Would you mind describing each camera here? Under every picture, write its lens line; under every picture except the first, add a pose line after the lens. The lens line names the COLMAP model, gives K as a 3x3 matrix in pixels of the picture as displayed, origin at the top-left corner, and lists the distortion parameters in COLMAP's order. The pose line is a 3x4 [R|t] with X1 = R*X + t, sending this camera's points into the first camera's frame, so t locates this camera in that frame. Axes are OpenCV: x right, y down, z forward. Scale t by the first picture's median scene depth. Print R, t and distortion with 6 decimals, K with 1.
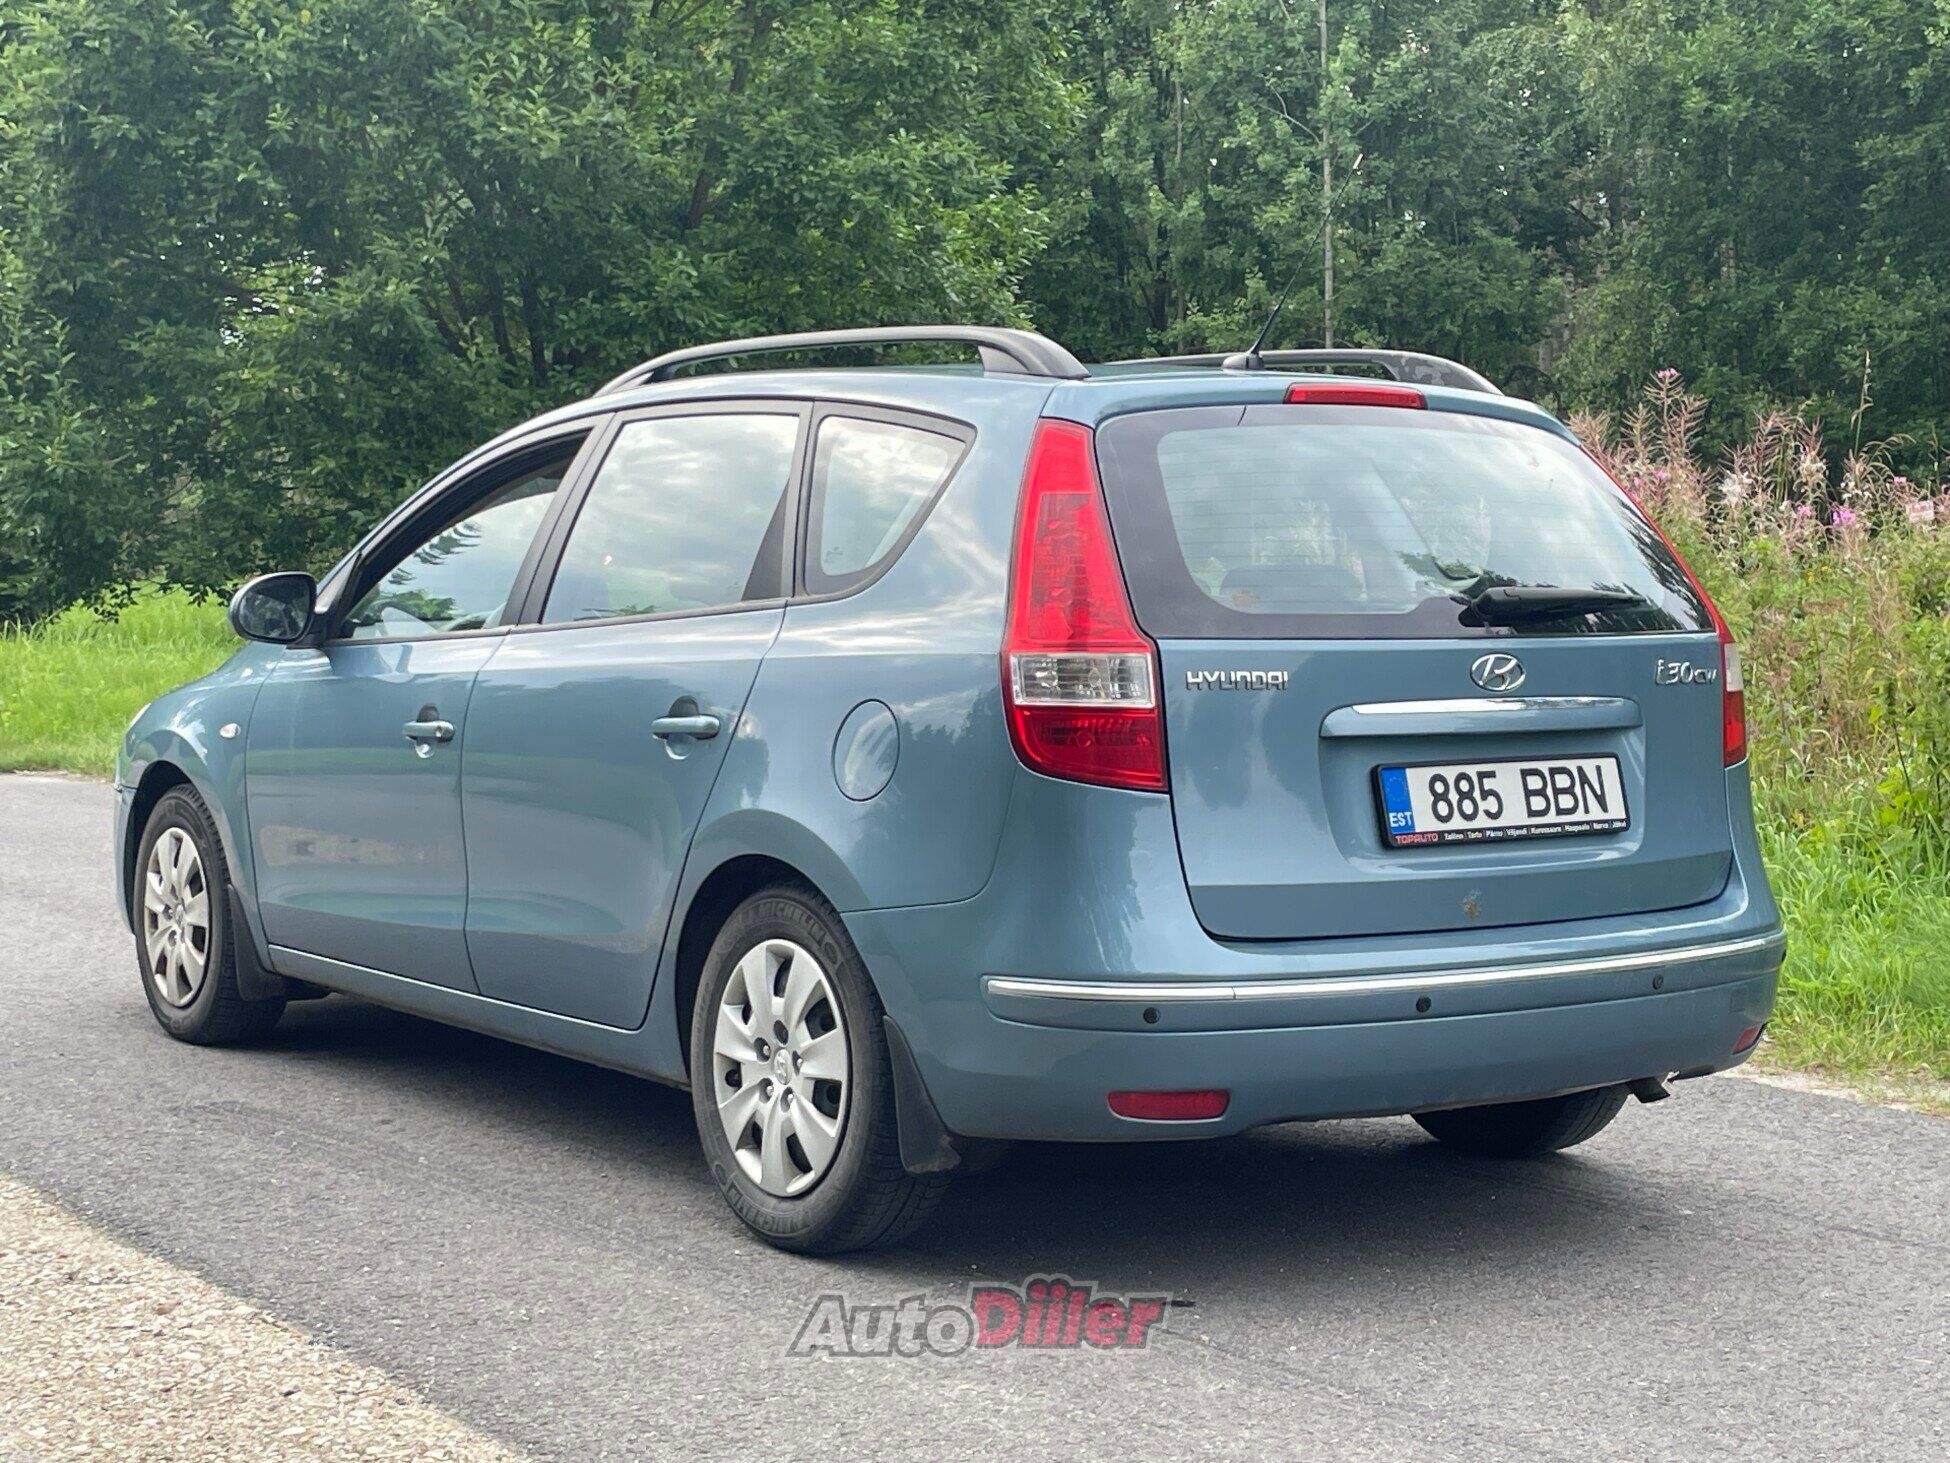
lens RADIAL K [[3096.3, 0, 951.0], [0, 3096.3, 733.6], [0, 0, 1]] dist [0.185982, -0.509423]
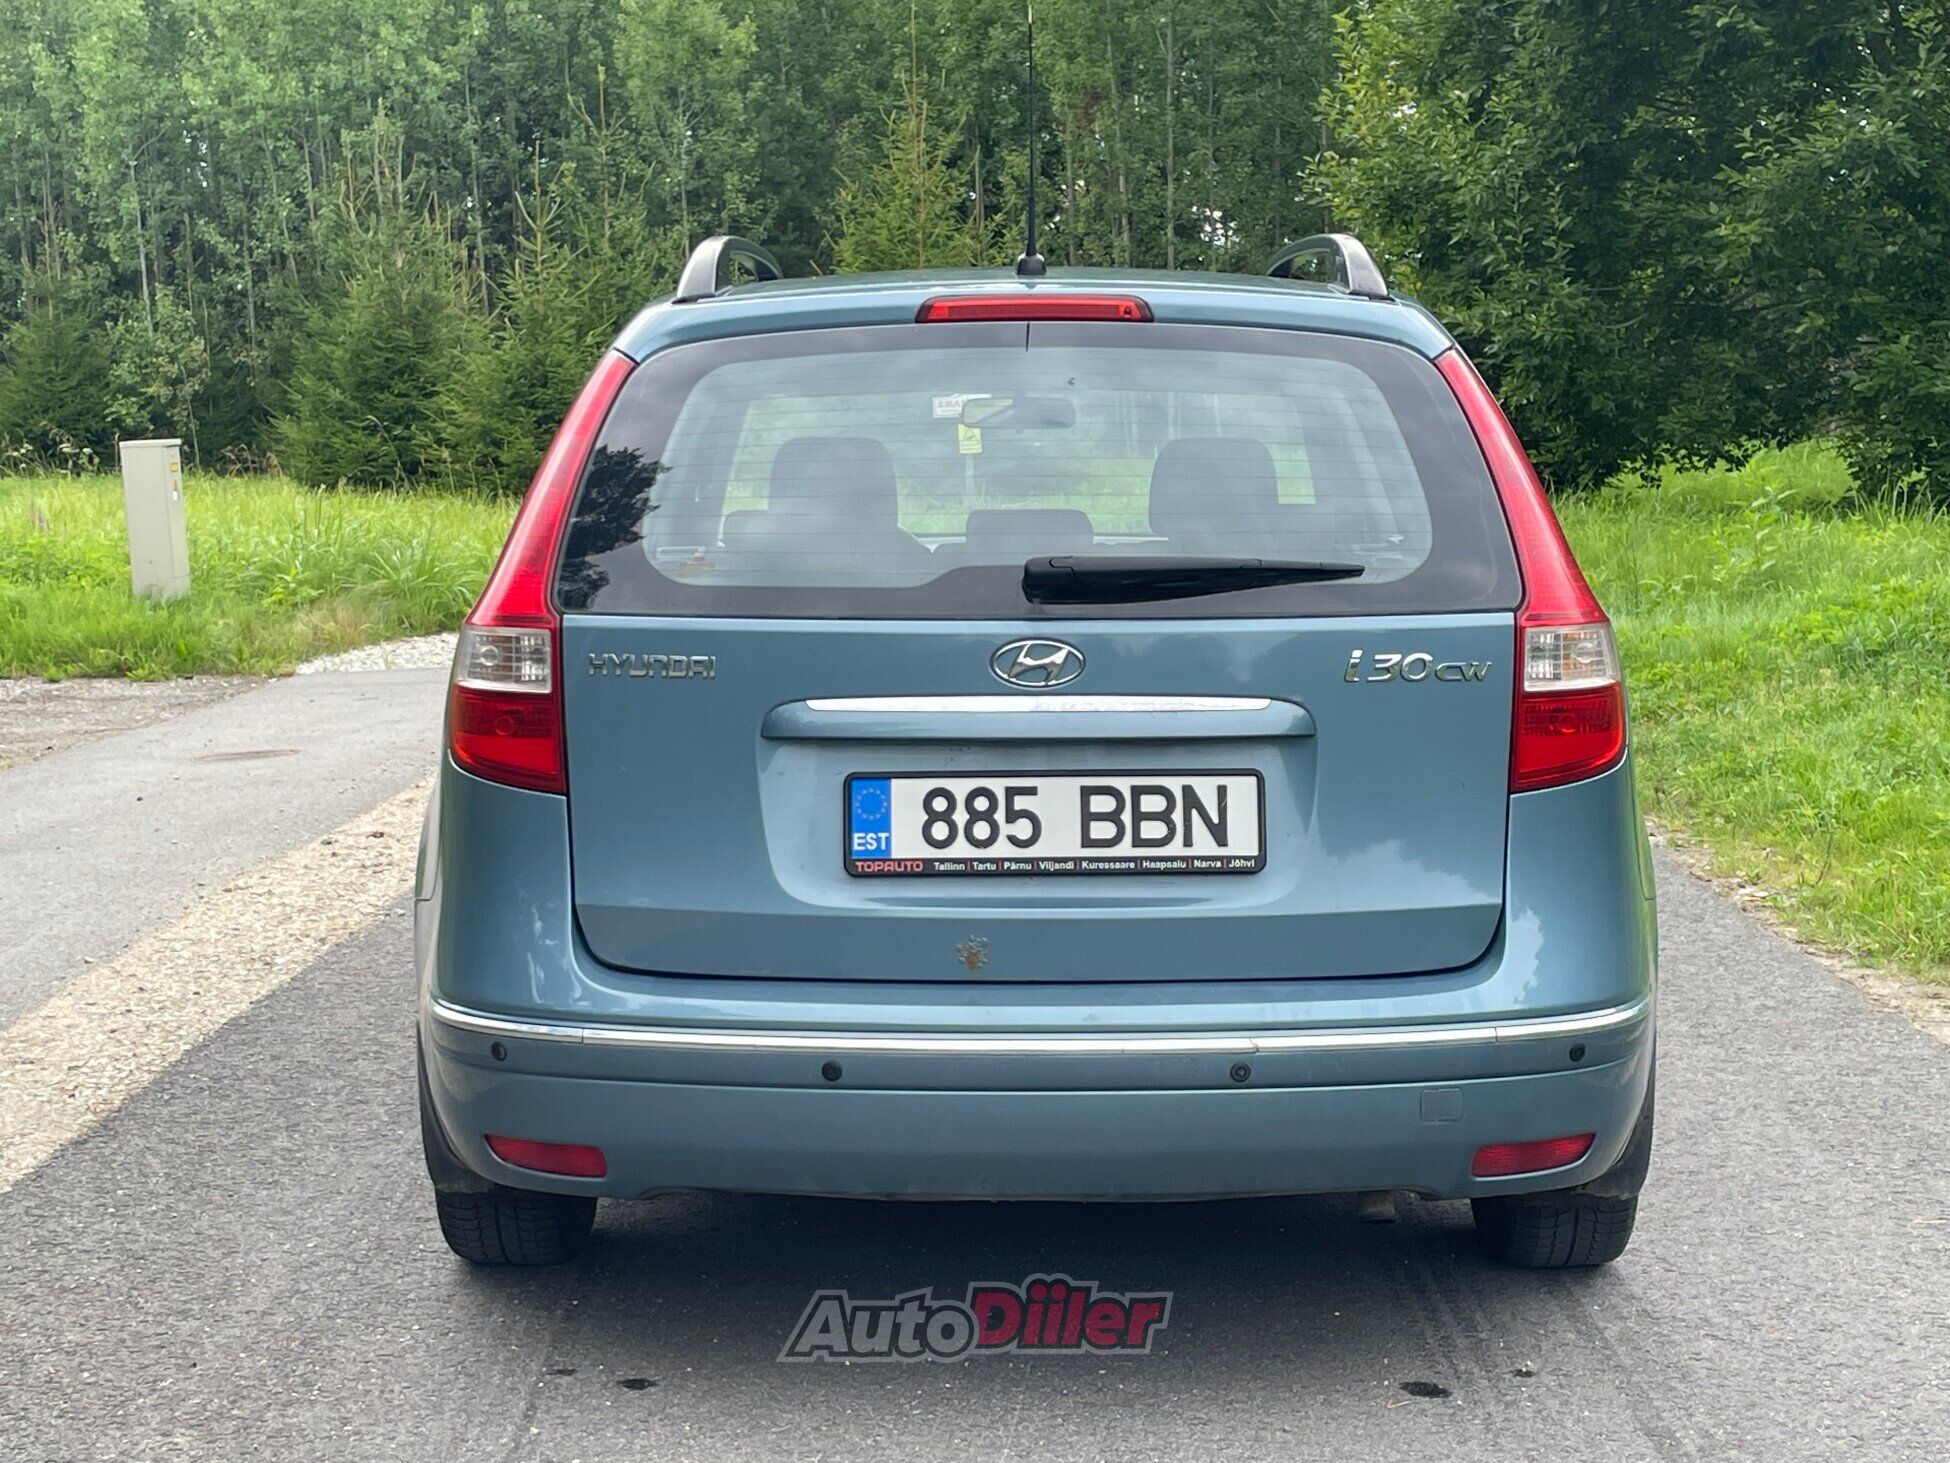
lens RADIAL K [[3096.3, 0, 951.0], [0, 3096.3, 733.6], [0, 0, 1]] dist [0.185982, -0.509423]
pose [[0.813206, 0.052098, -0.579639, 0.610043], [-0.023208, 0.998096, 0.057149, -0.045936], [0.581513, -0.033022, 0.812867, 0.341678]]
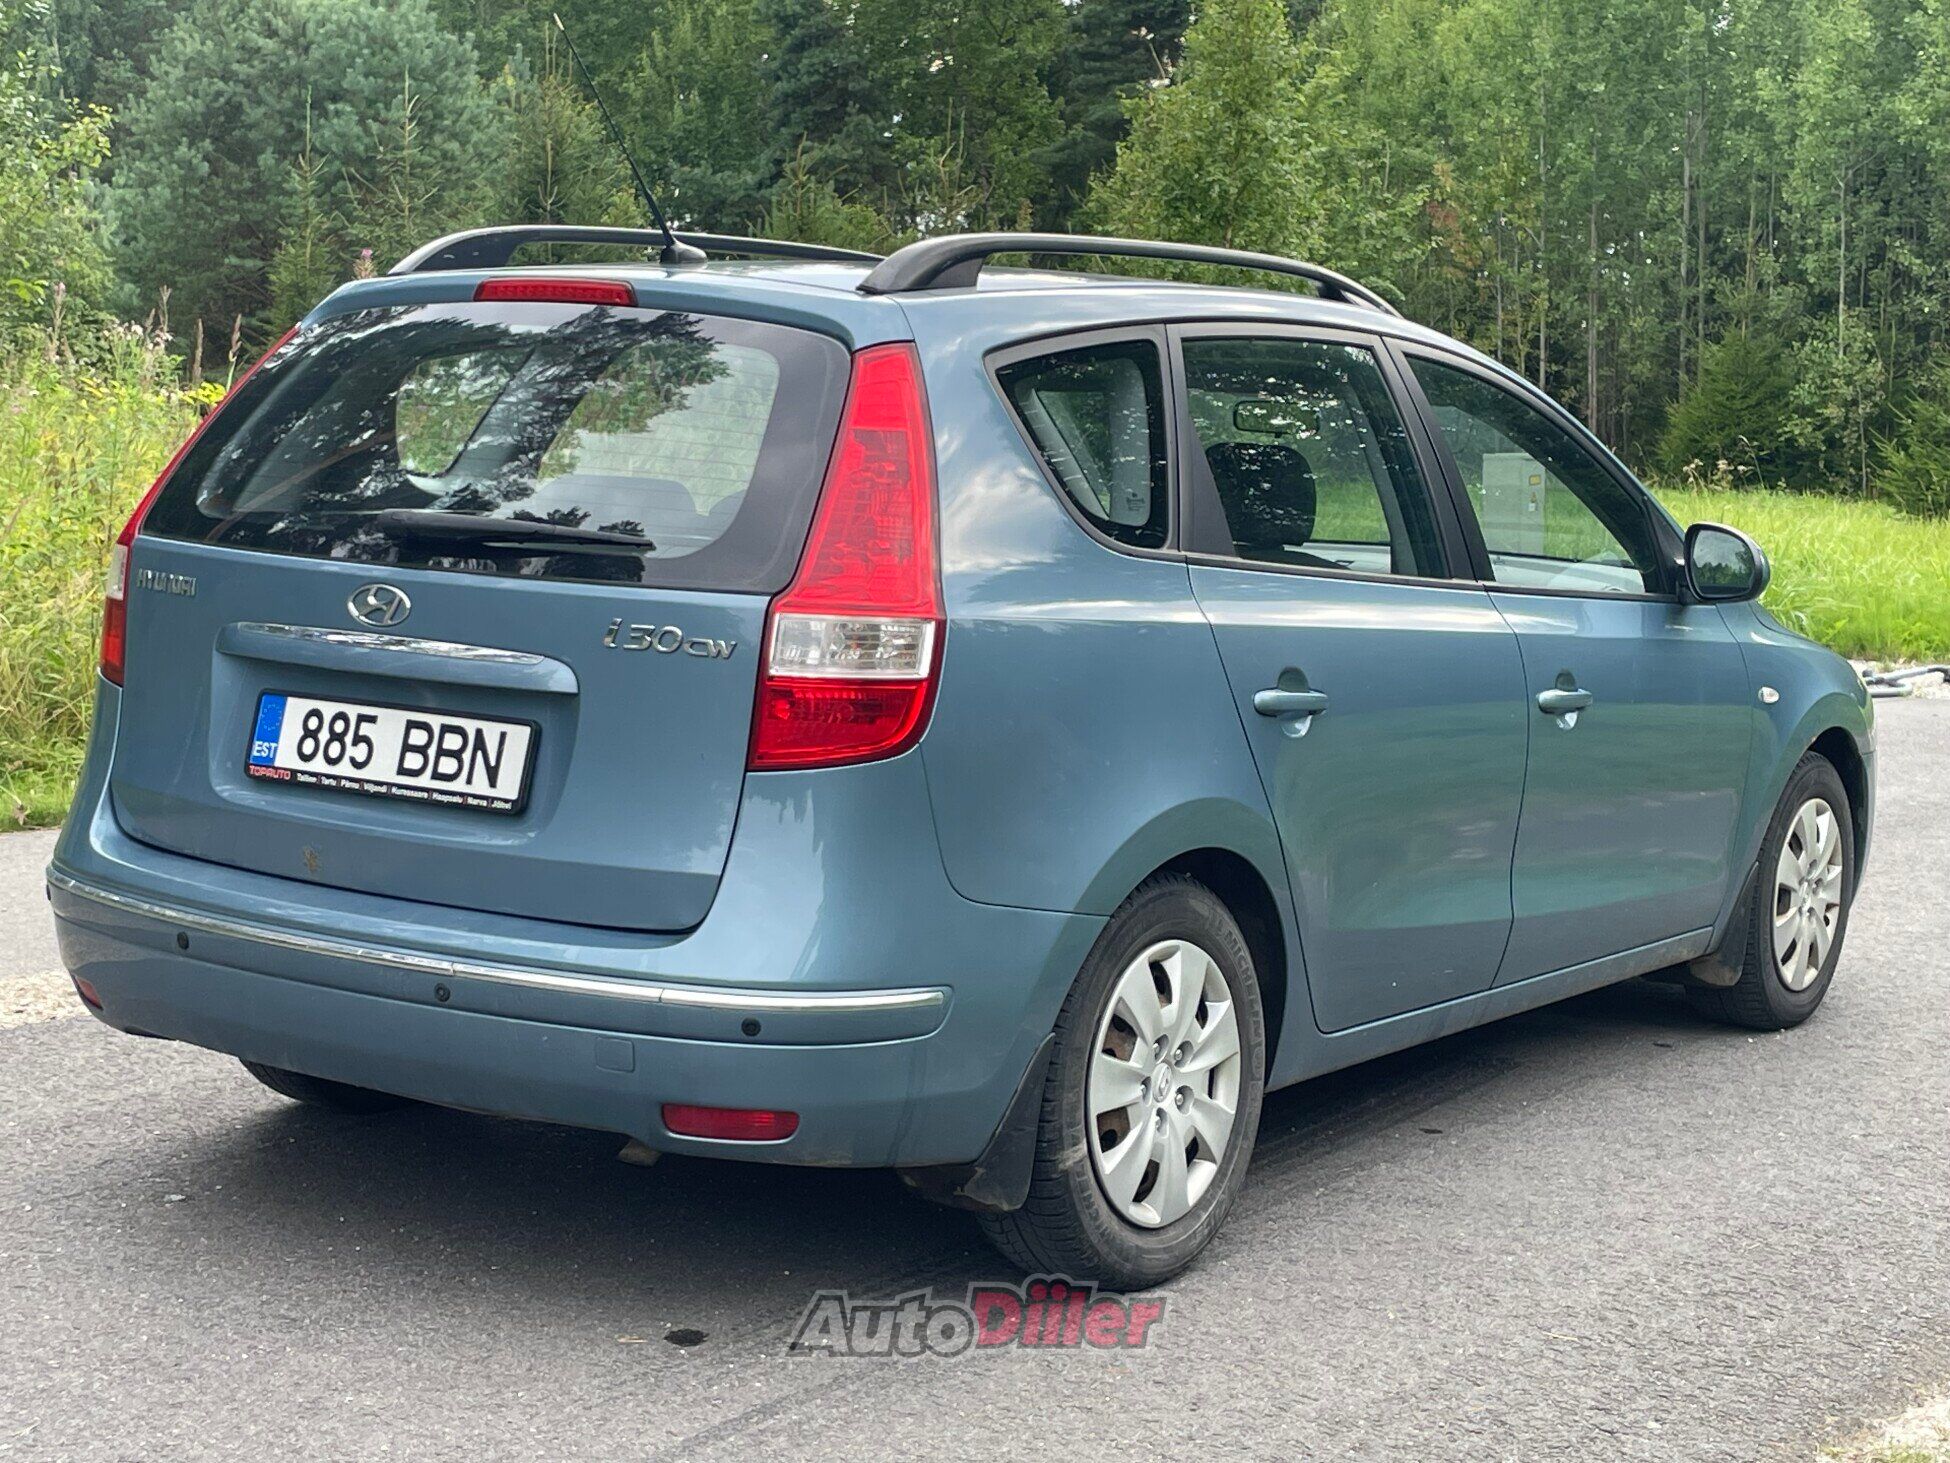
lens RADIAL K [[3096.3, 0, 951.0], [0, 3096.3, 733.6], [0, 0, 1]] dist [0.185982, -0.509423]
pose [[0.351926, 0.113486, -0.929123, 1.044225], [-0.095040, 0.991825, 0.085146, -0.073144], [0.931190, 0.058338, 0.359835, 0.827298]]
